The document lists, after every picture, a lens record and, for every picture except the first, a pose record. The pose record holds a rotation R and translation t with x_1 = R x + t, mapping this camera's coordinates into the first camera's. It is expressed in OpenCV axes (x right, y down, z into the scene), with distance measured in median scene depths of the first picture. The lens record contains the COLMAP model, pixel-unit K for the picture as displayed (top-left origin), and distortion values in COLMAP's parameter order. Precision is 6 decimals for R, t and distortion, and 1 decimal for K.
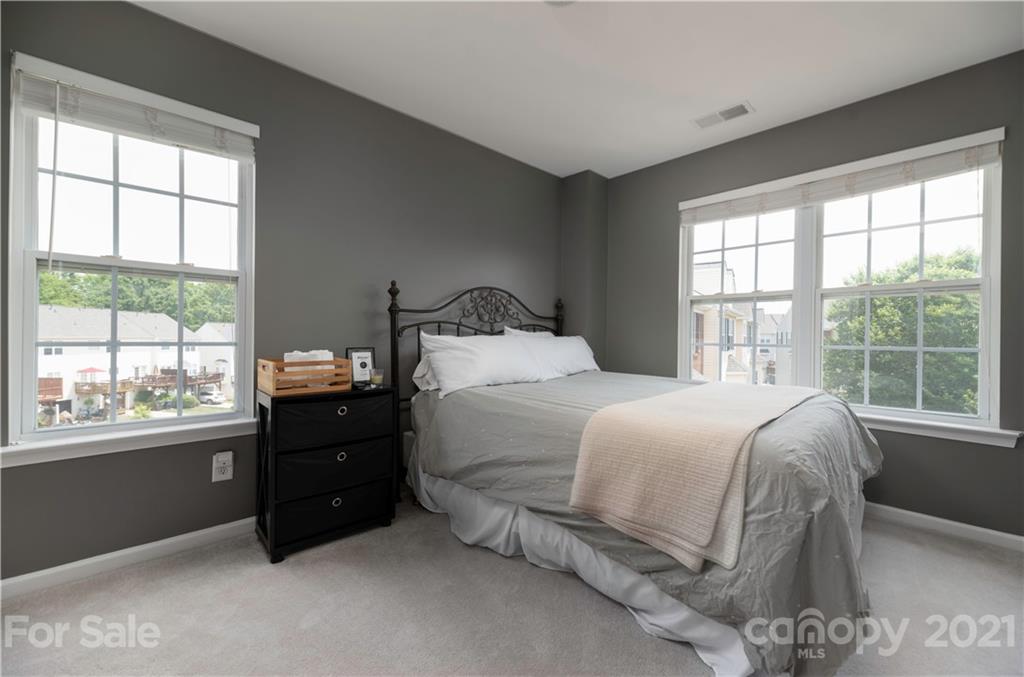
lens RADIAL K [[412.7, 0, 516.2], [0, 412.7, 335.6], [0, 0, 1]] dist [-0.015102, -0.000191]
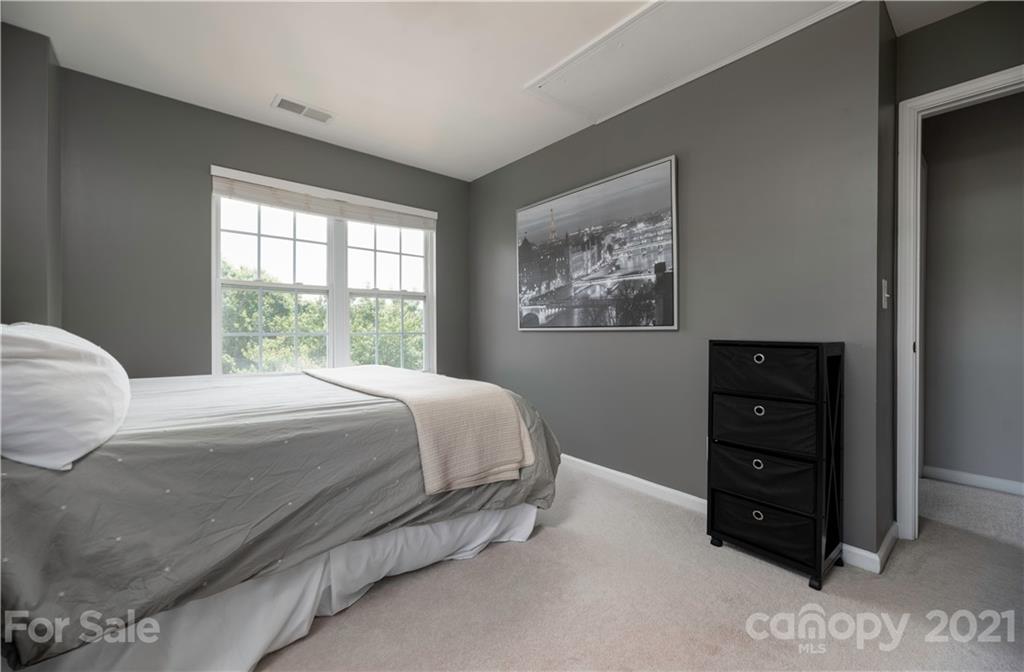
lens RADIAL K [[412.7, 0, 504.7], [0, 412.7, 334.5], [0, 0, 1]] dist [-0.015102, -0.000191]
pose [[0.041565, -0.019567, 0.998944, -0.511897], [-0.002218, 0.999804, 0.019676, 0.002760], [-0.999133, -0.003034, 0.041513, 0.462030]]
